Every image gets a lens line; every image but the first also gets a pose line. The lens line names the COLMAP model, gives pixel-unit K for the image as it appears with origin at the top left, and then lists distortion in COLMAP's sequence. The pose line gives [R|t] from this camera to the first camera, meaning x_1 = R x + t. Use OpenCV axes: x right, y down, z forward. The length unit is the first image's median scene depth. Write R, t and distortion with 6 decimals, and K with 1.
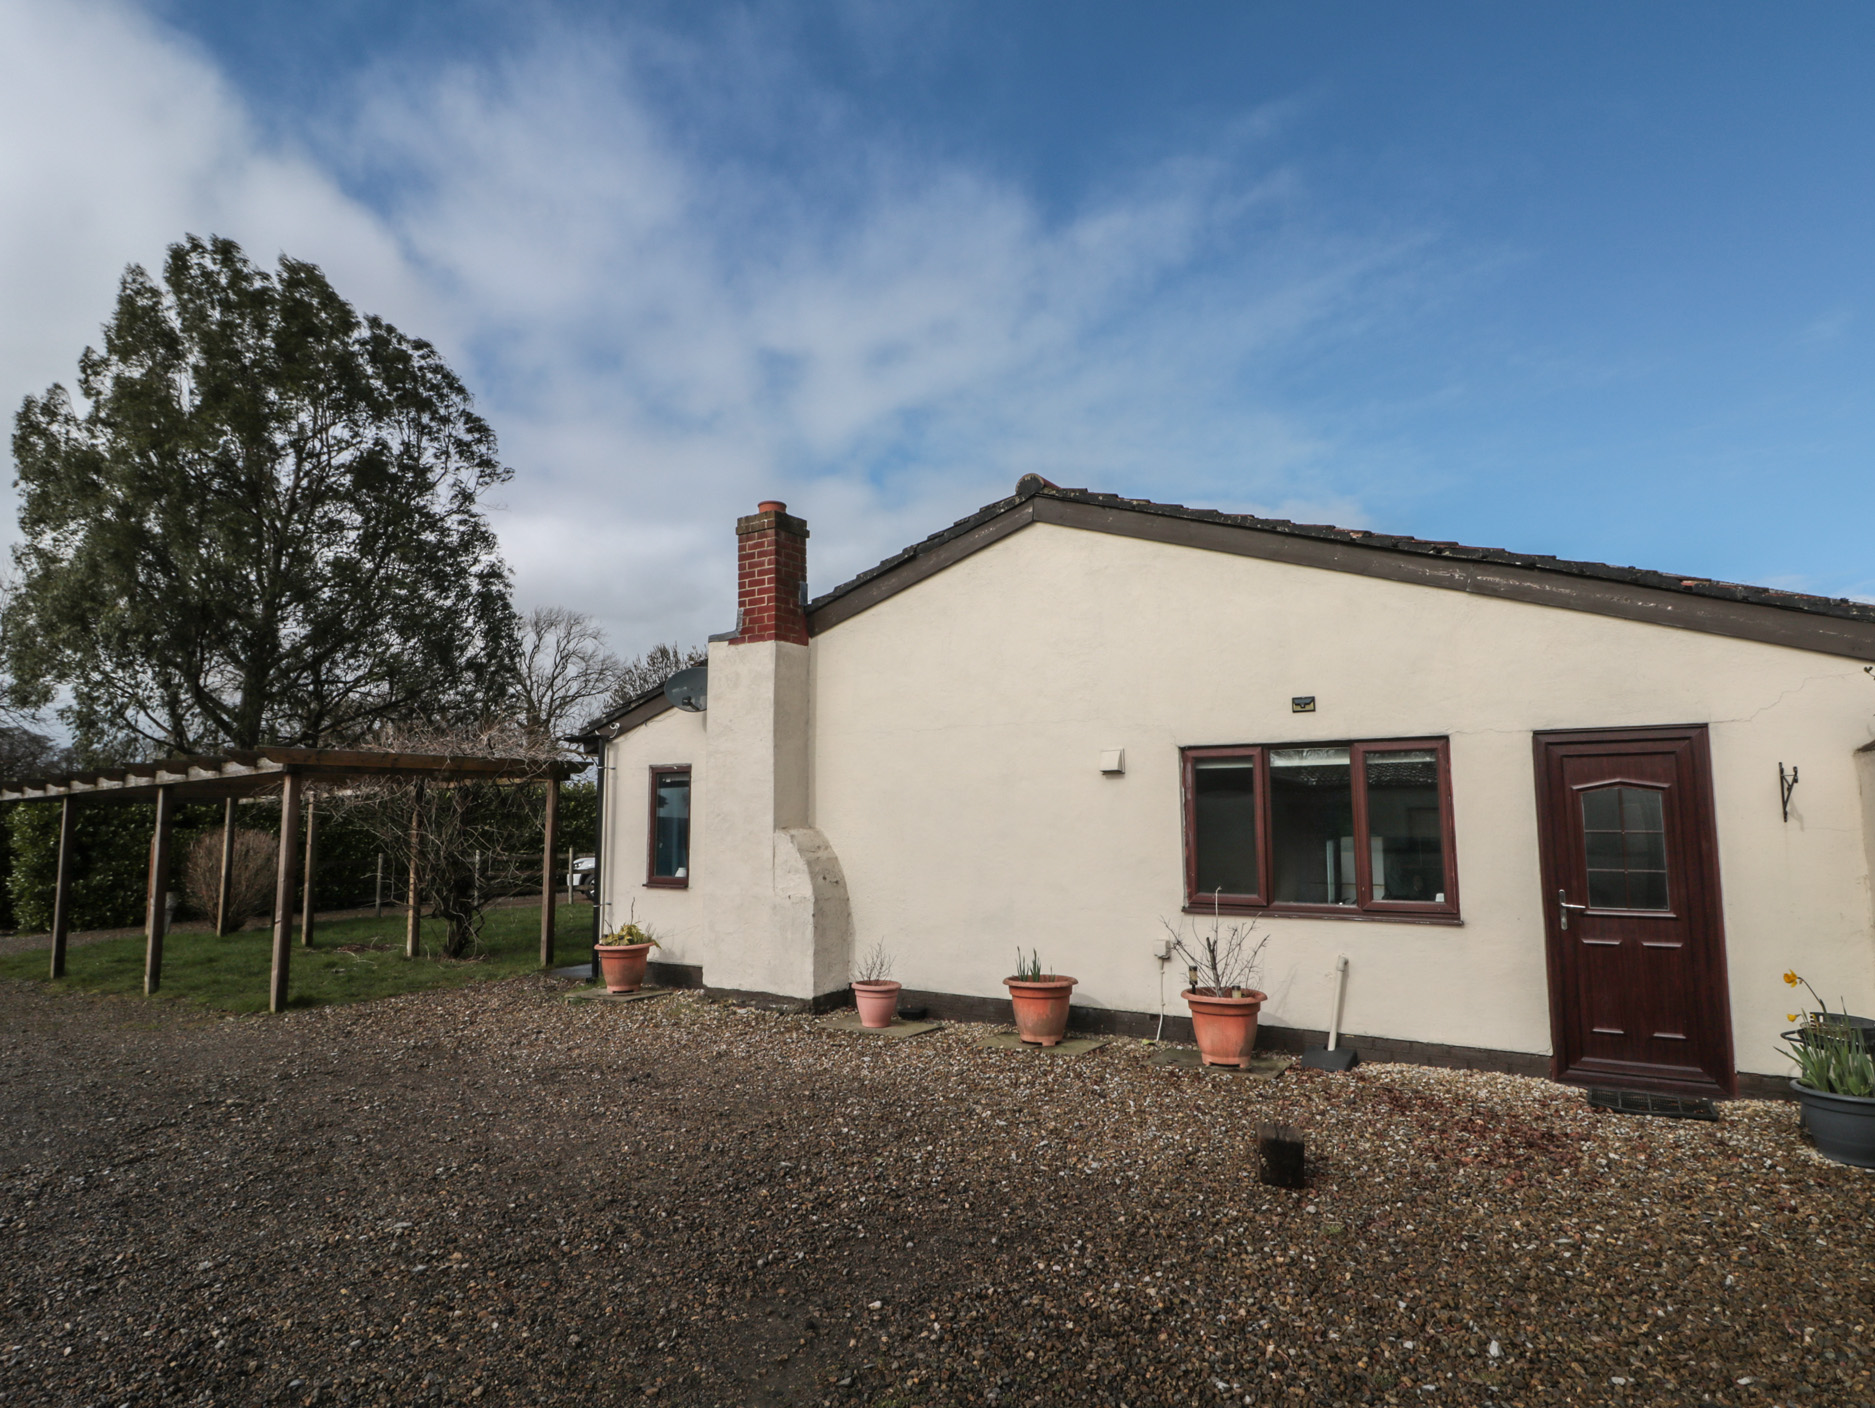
lens RADIAL K [[1000.0, 0, 937.5], [0, 1000.0, 704.0], [0, 0, 1]] dist [-0.027316, -0.000827]
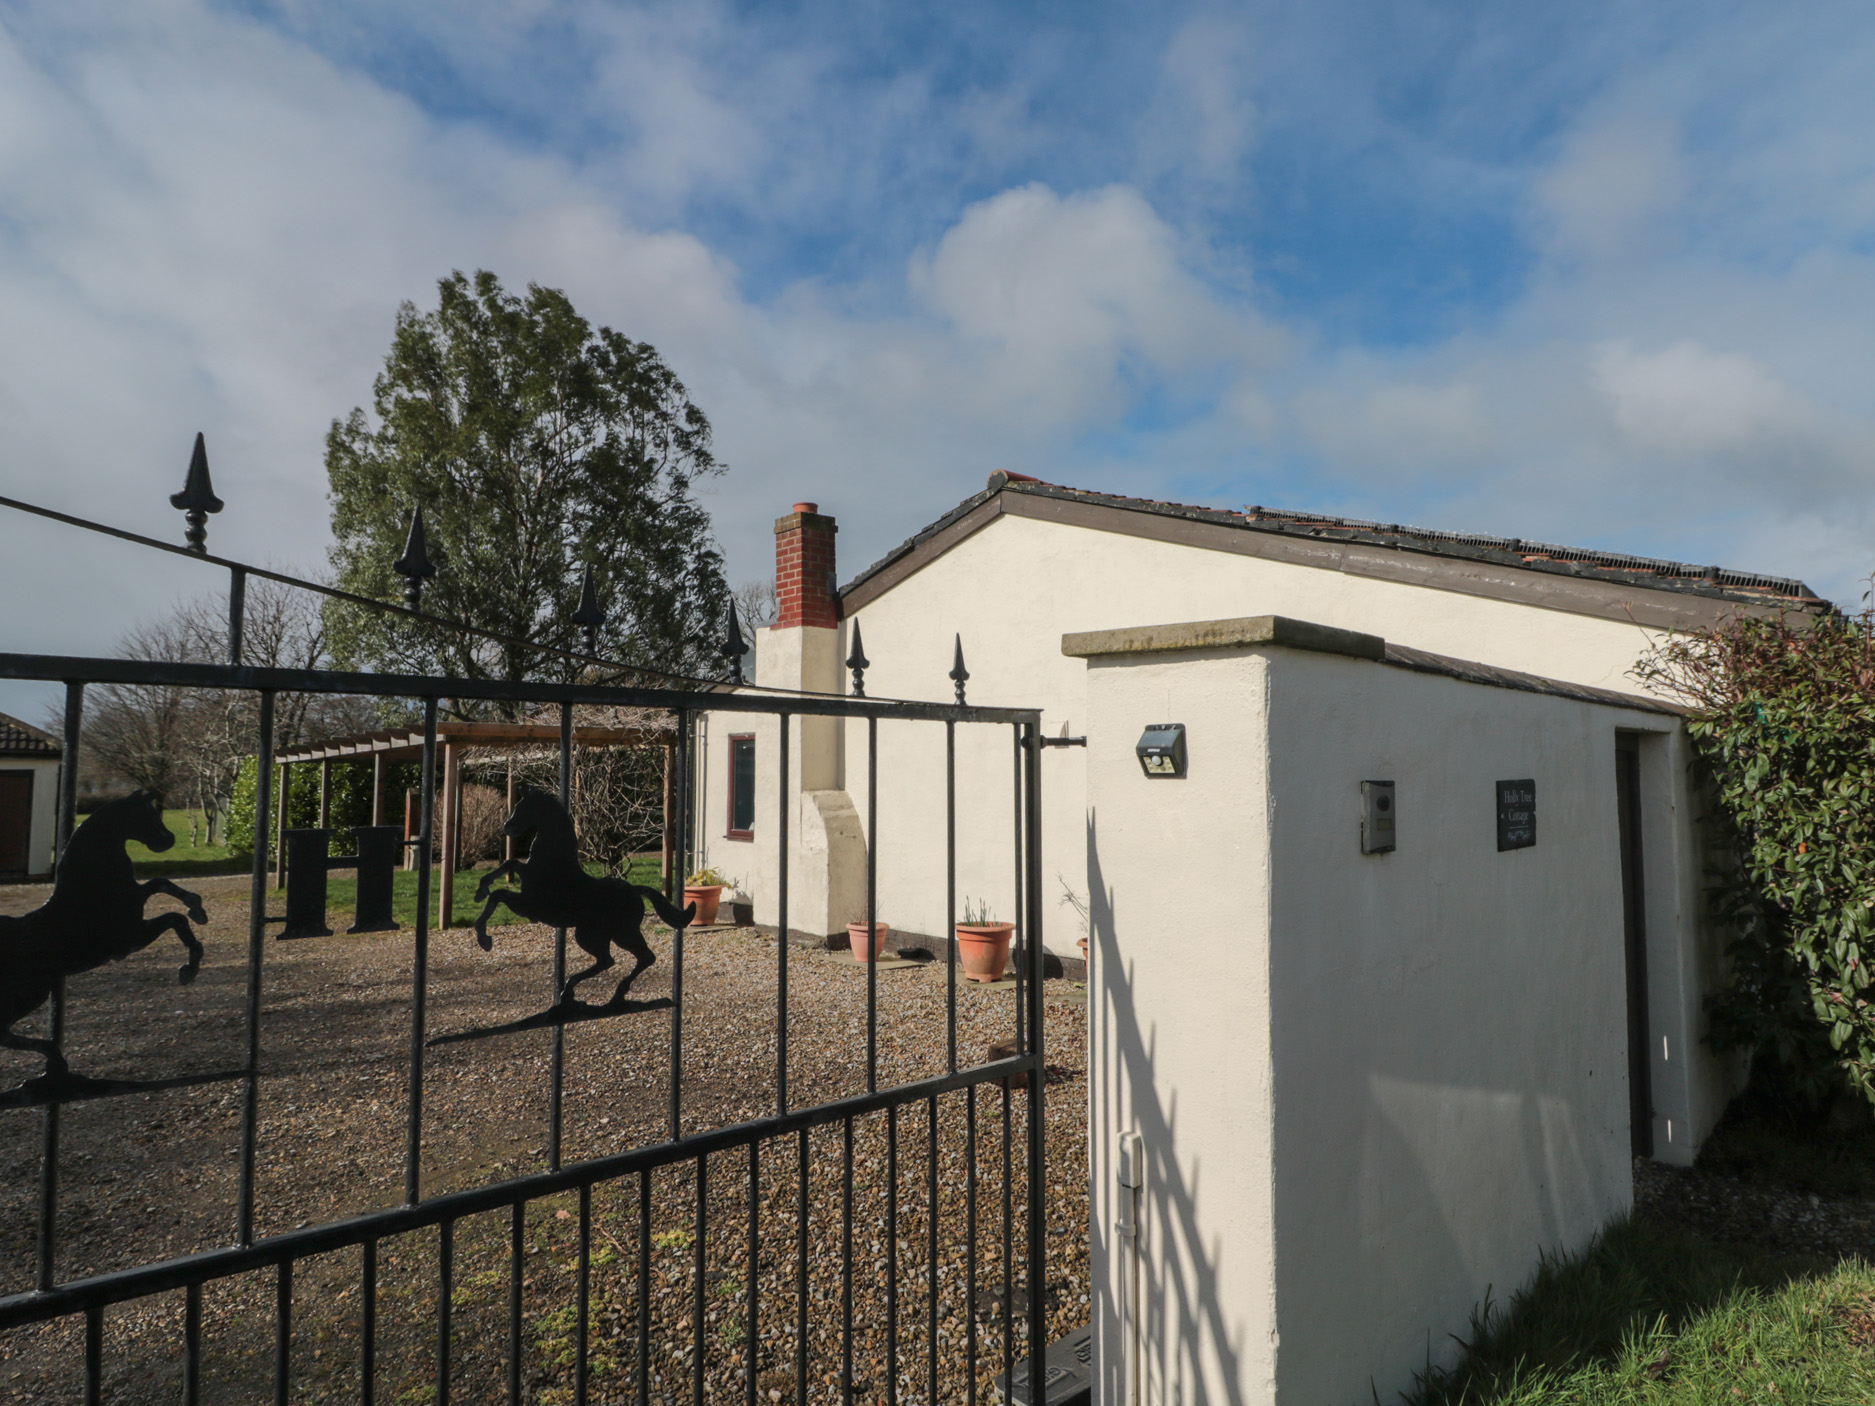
lens RADIAL K [[999.8, 0, 906.2], [0, 999.8, 699.6], [0, 0, 1]] dist [-0.030420, -0.001080]
pose [[0.970371, -0.009584, -0.241431, 0.209665], [0.017483, 0.999379, 0.030600, -0.011182], [0.240988, -0.033914, 0.969935, -0.078217]]
